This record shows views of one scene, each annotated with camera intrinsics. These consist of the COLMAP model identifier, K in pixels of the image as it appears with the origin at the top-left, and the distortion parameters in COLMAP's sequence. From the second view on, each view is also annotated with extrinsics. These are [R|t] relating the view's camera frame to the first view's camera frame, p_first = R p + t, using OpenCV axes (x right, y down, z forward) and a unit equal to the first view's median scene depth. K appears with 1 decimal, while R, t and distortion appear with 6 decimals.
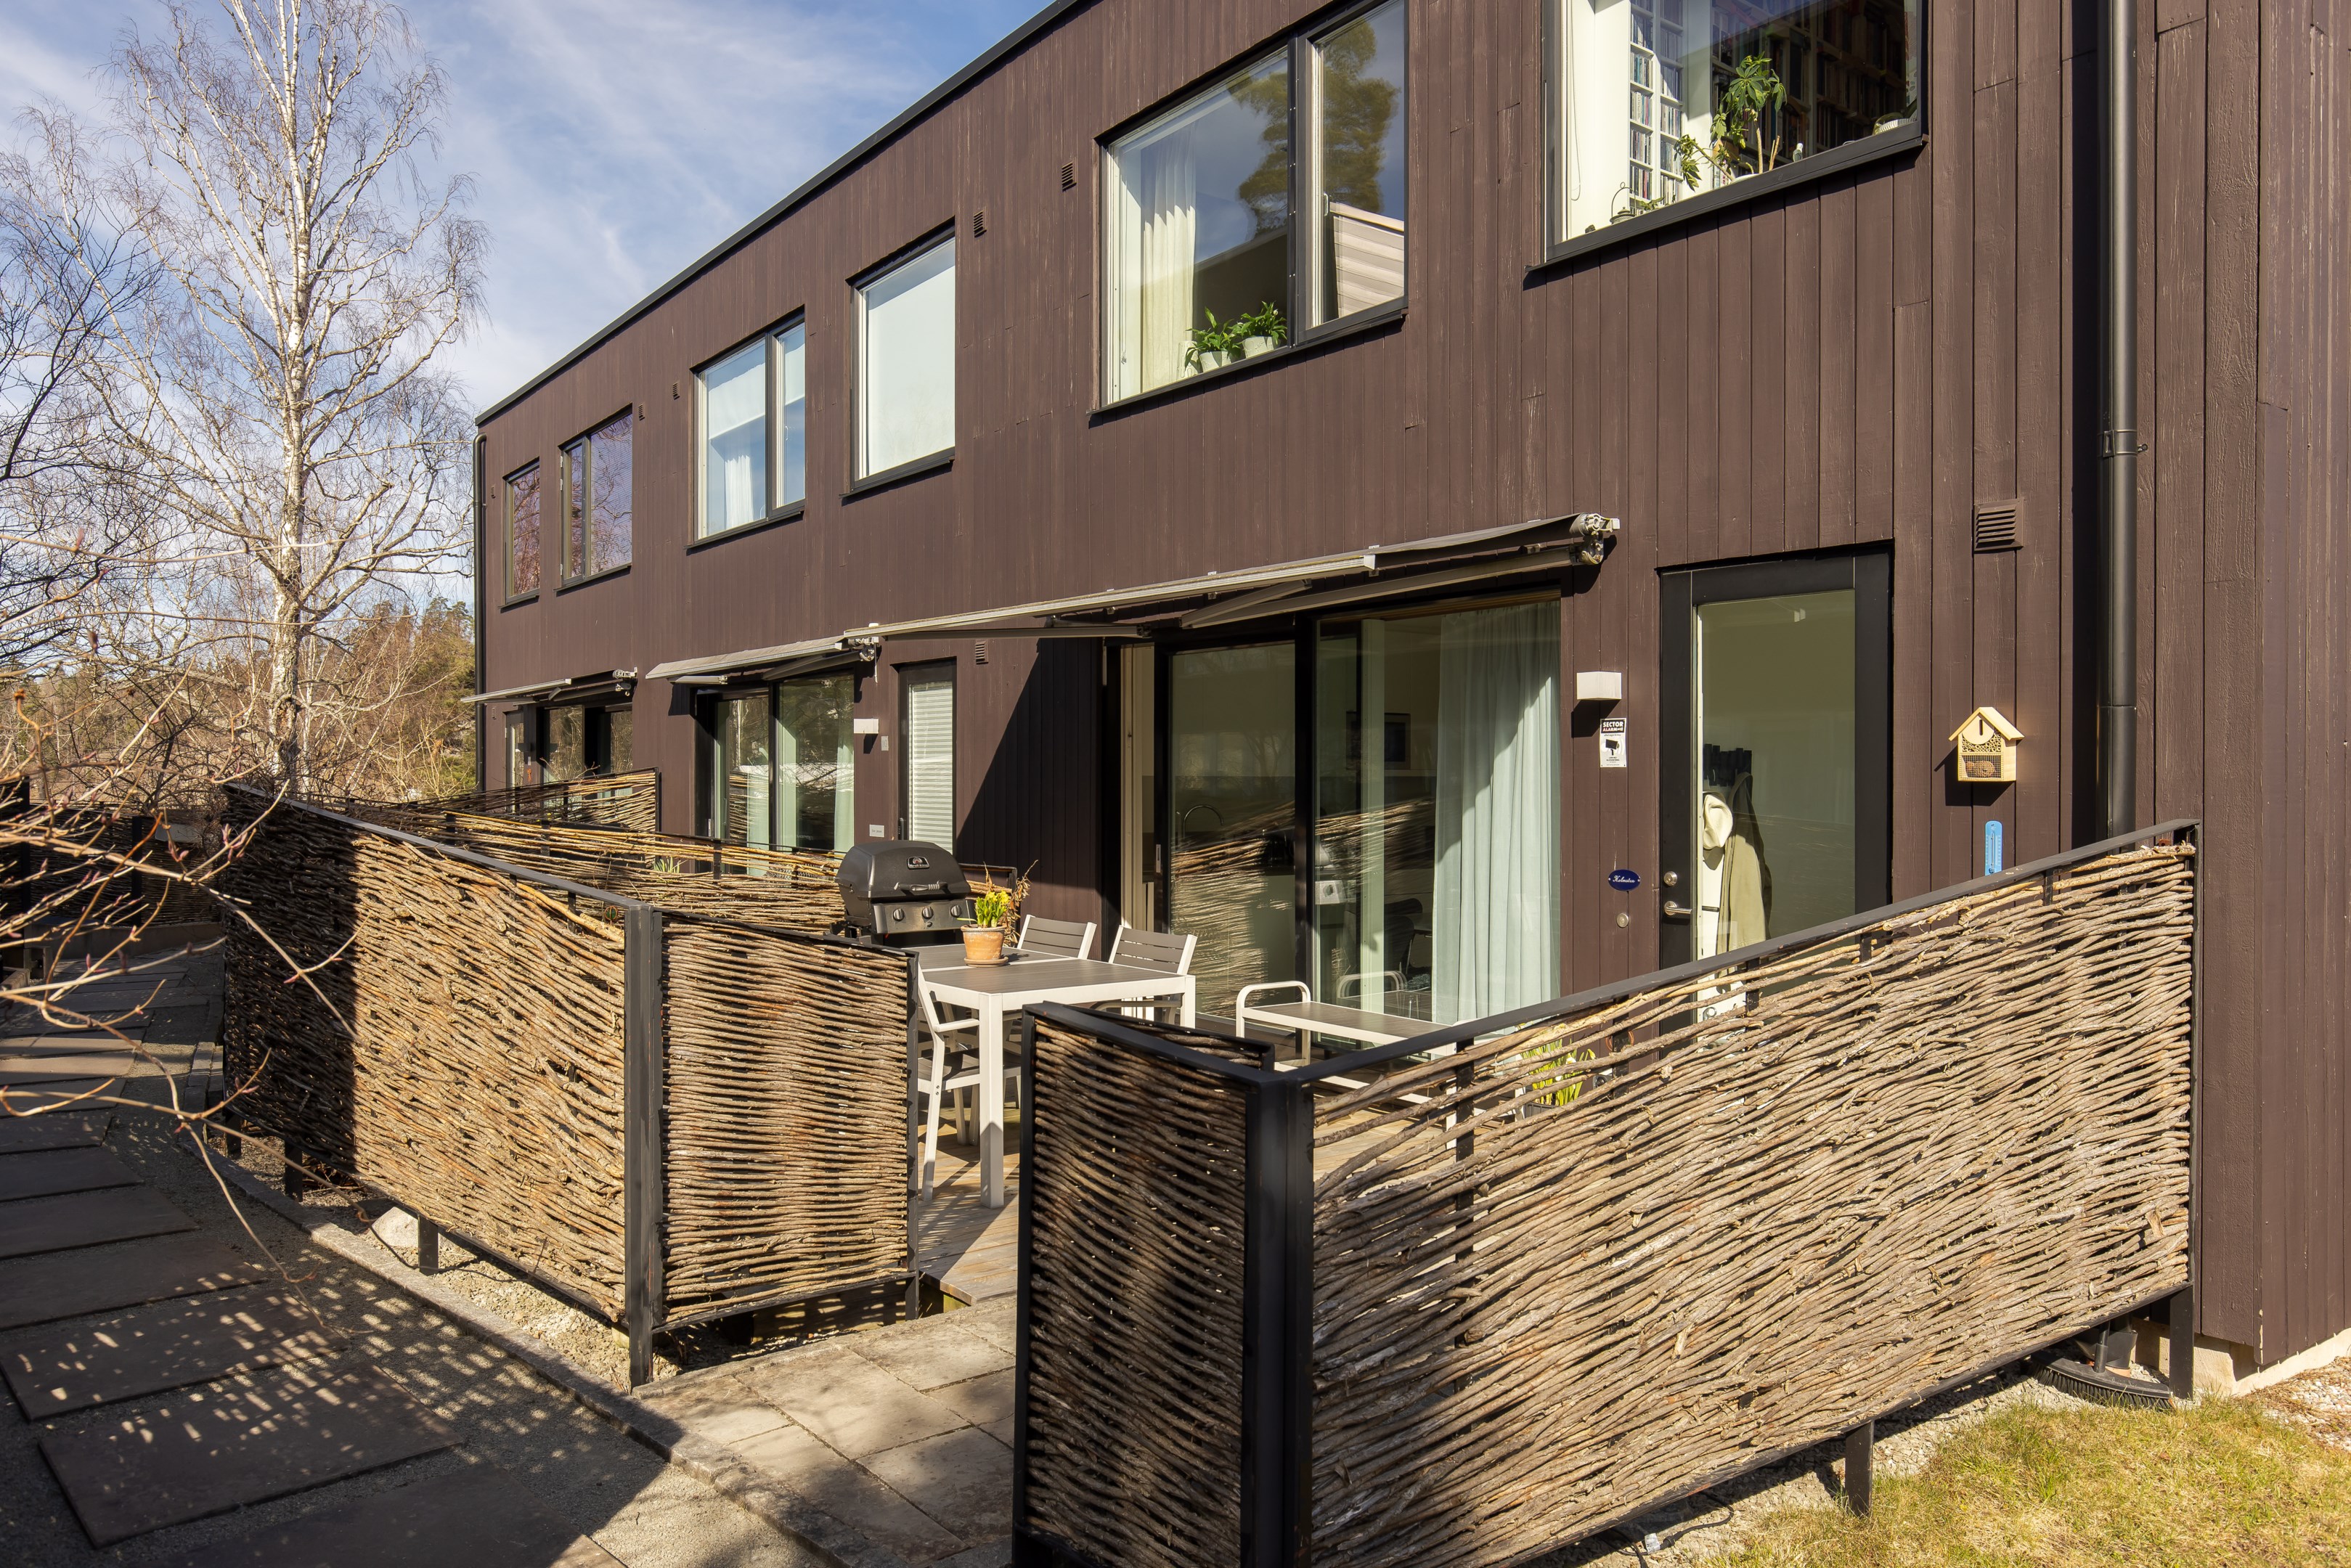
lens RADIAL K [[1646.4, 0, 1175.5], [0, 1646.4, 784.0], [0, 0, 1]] dist [-0.001244, -0.003999]
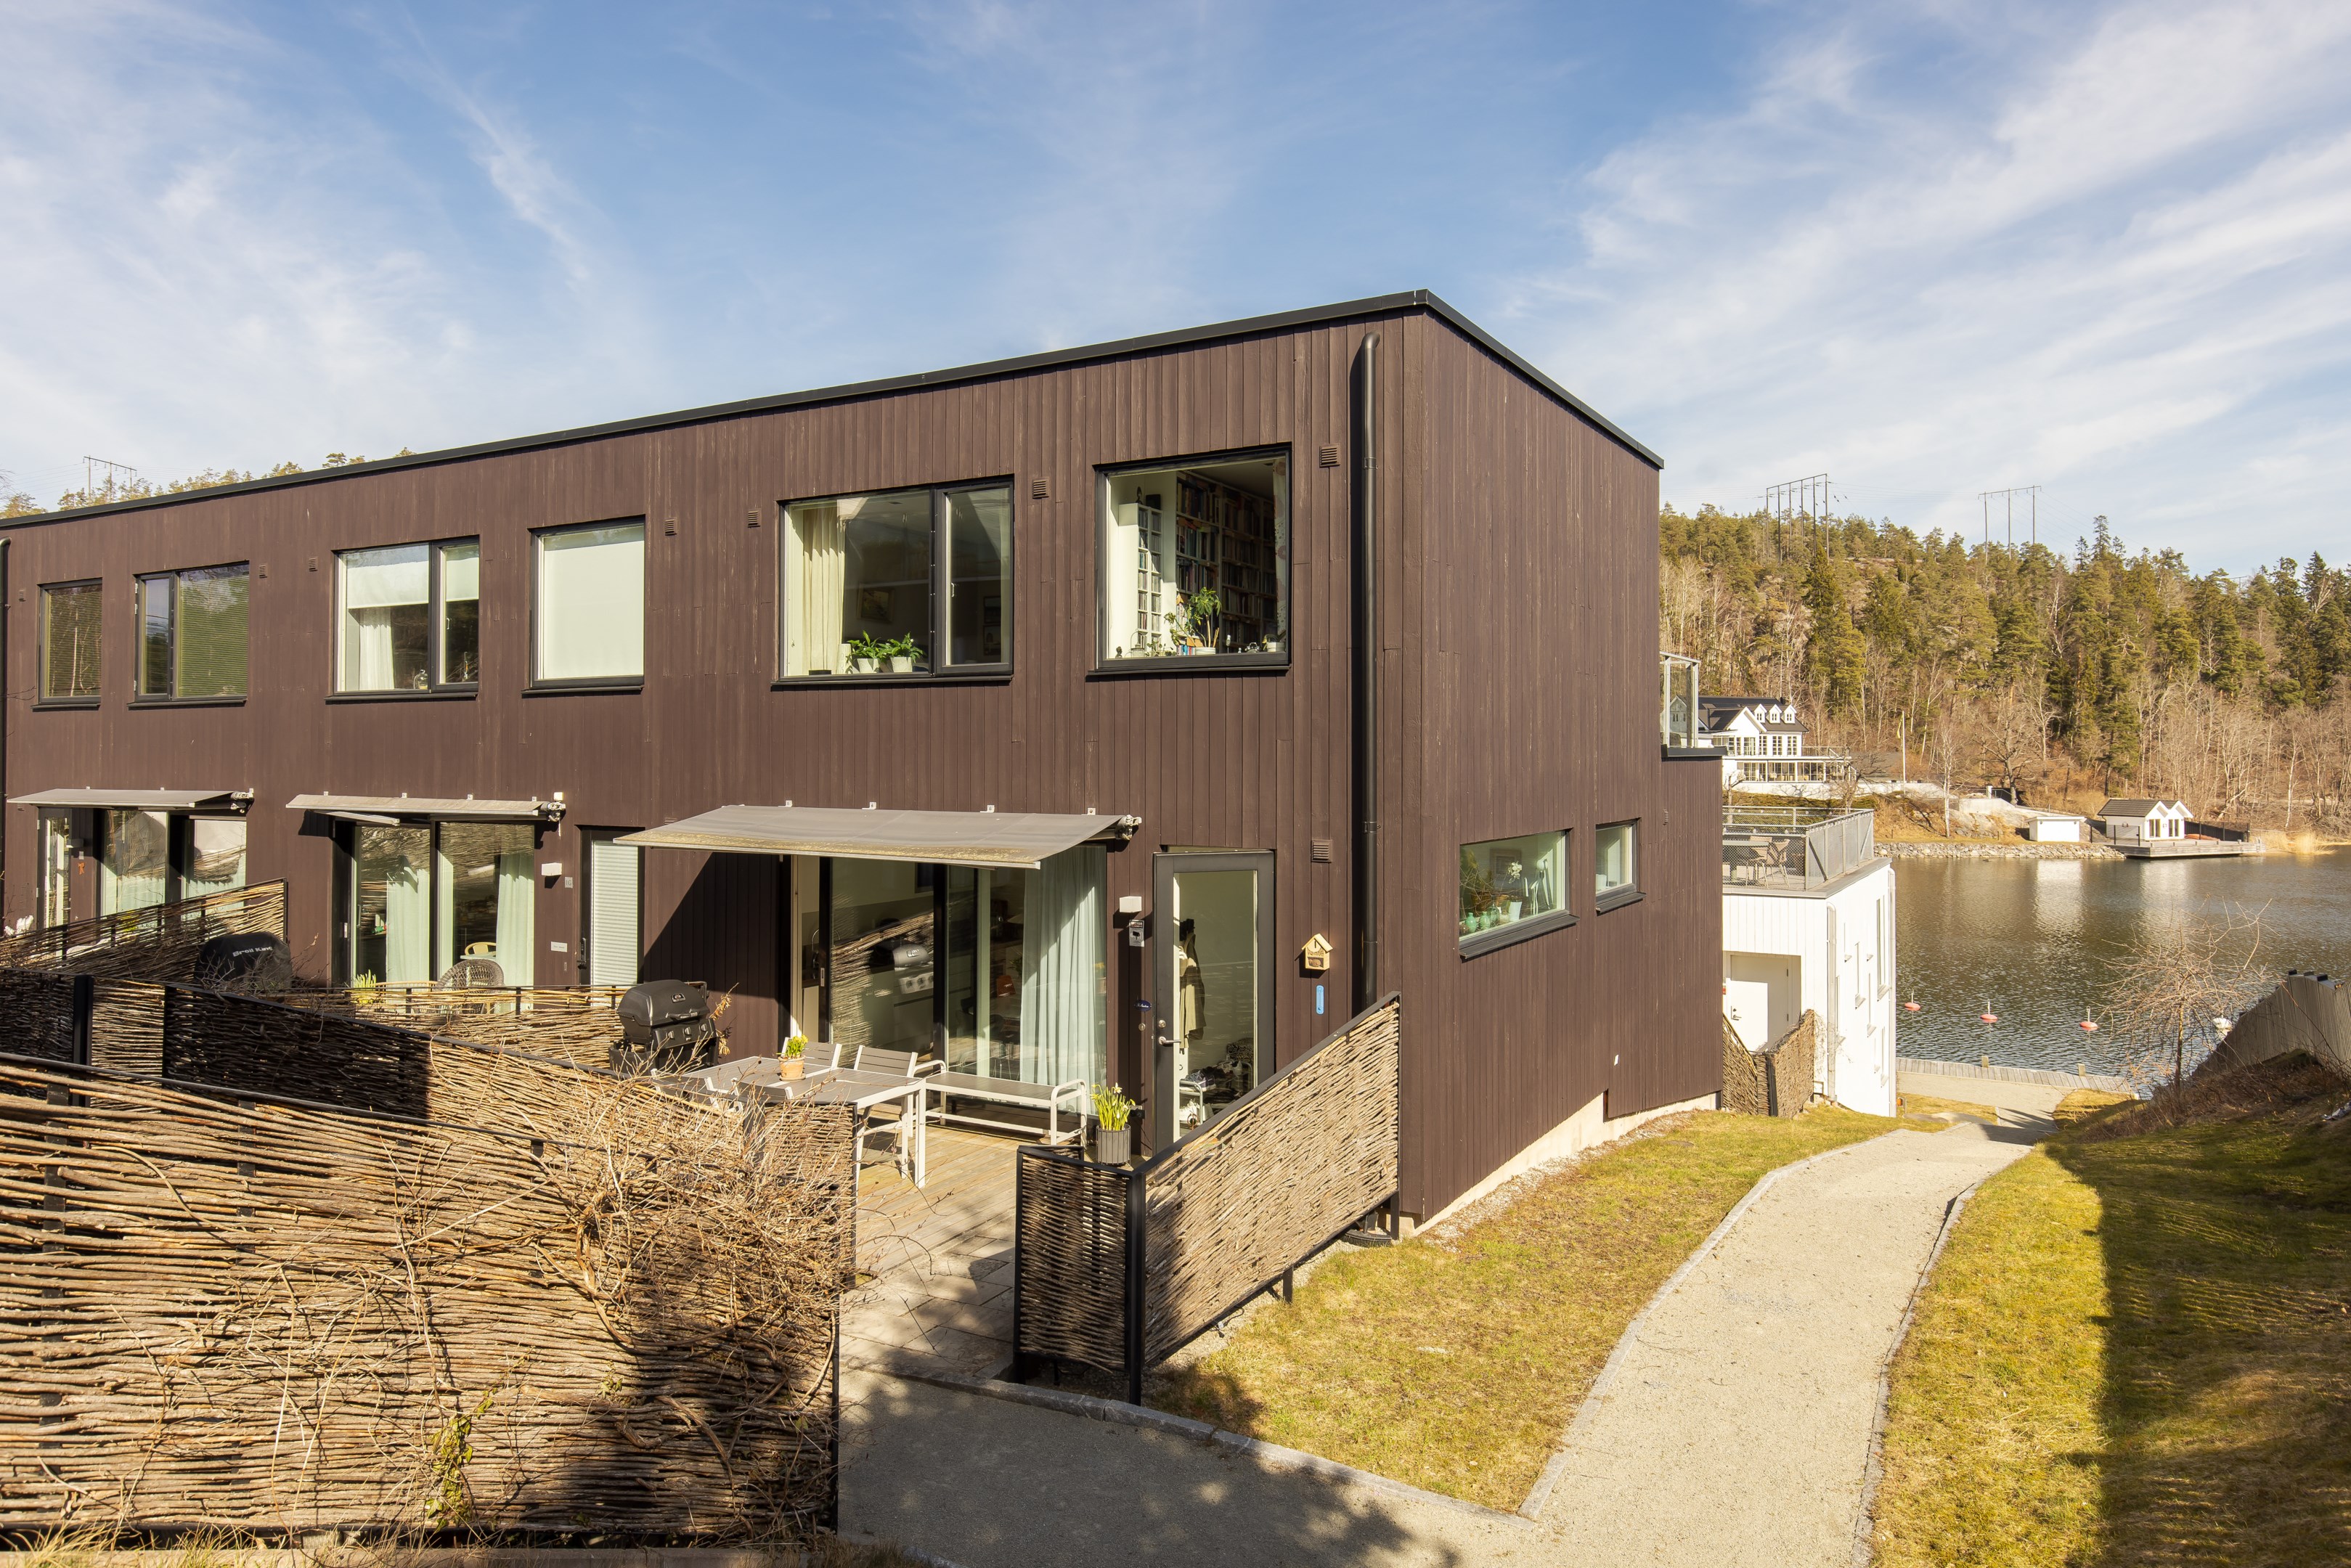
lens RADIAL K [[1484.2, 0, 1223.0], [0, 1484.2, 717.1], [0, 0, 1]] dist [0.000833, 0.001041]
pose [[0.904753, 0.011898, 0.425770, -0.366759], [-0.000297, 0.999627, -0.027303, -0.221264], [-0.425936, 0.024576, 0.904420, -0.584336]]
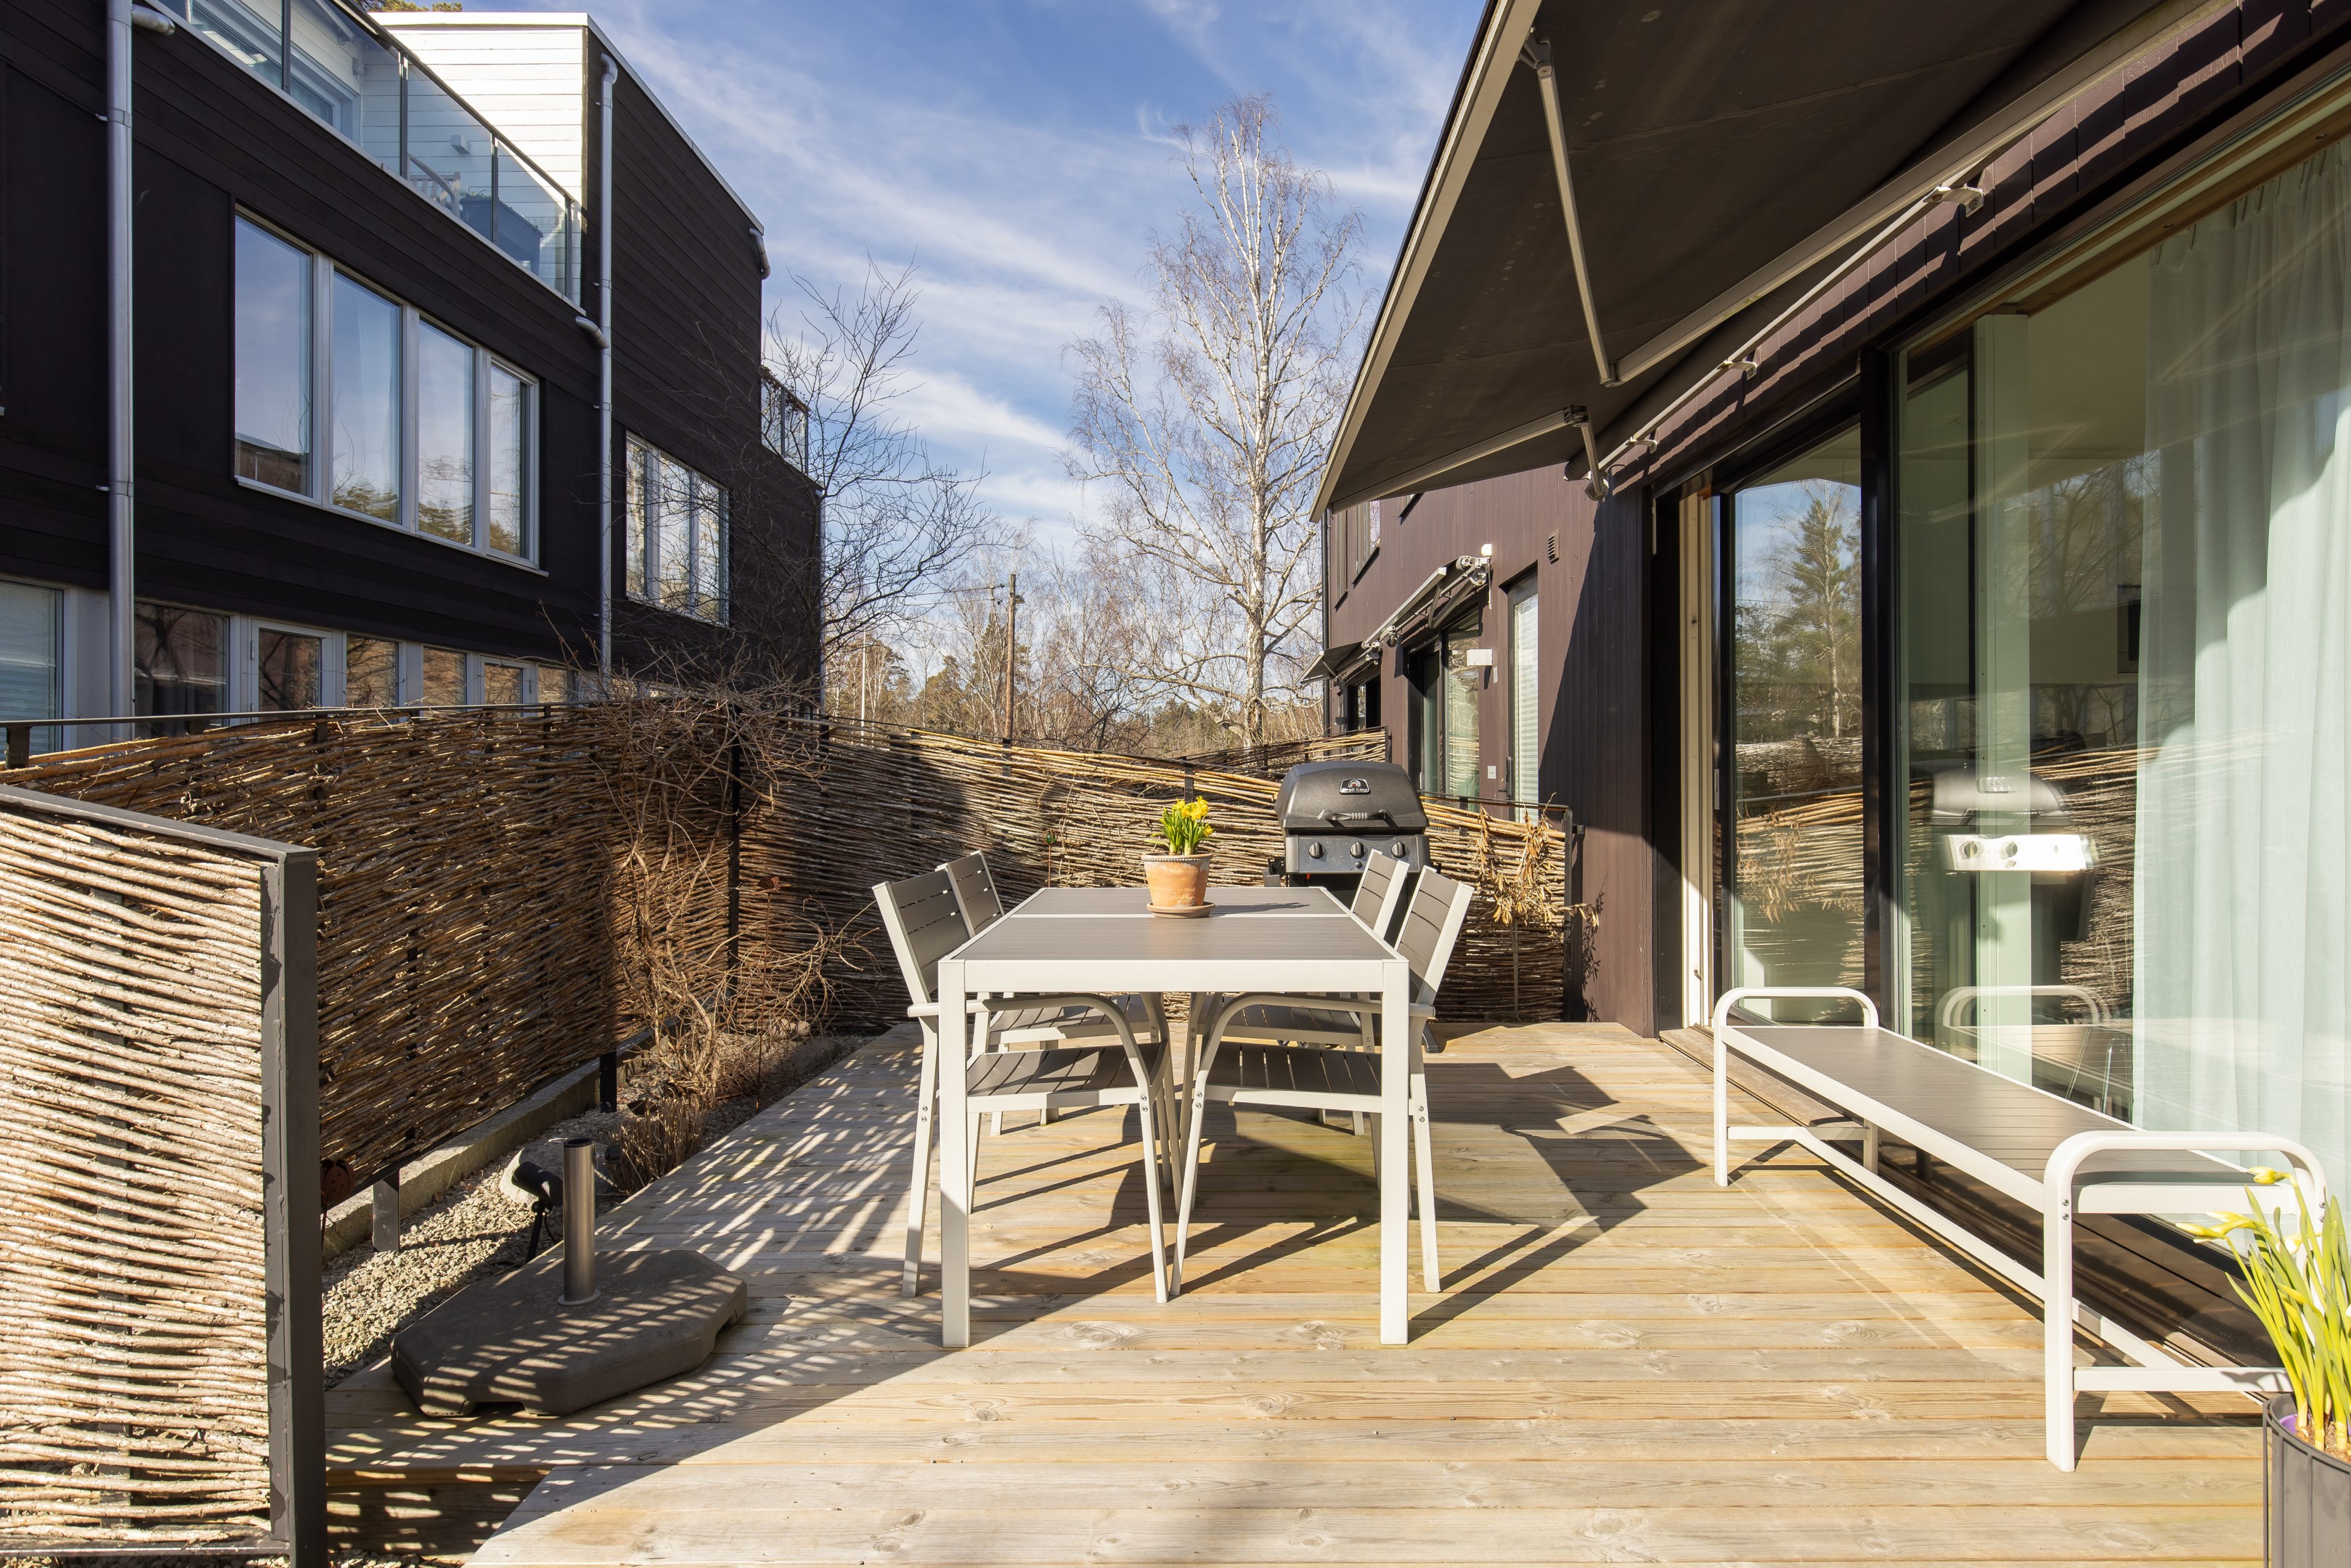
lens RADIAL K [[1243.5, 0, 1175.5], [0, 1243.5, 784.0], [0, 0, 1]] dist [0.002337, 0.000340]
pose [[0.791408, 0.004767, -0.611270, 0.177055], [-0.002204, 0.999985, 0.004944, 0.056294], [0.611284, -0.002565, 0.791407, 0.612624]]
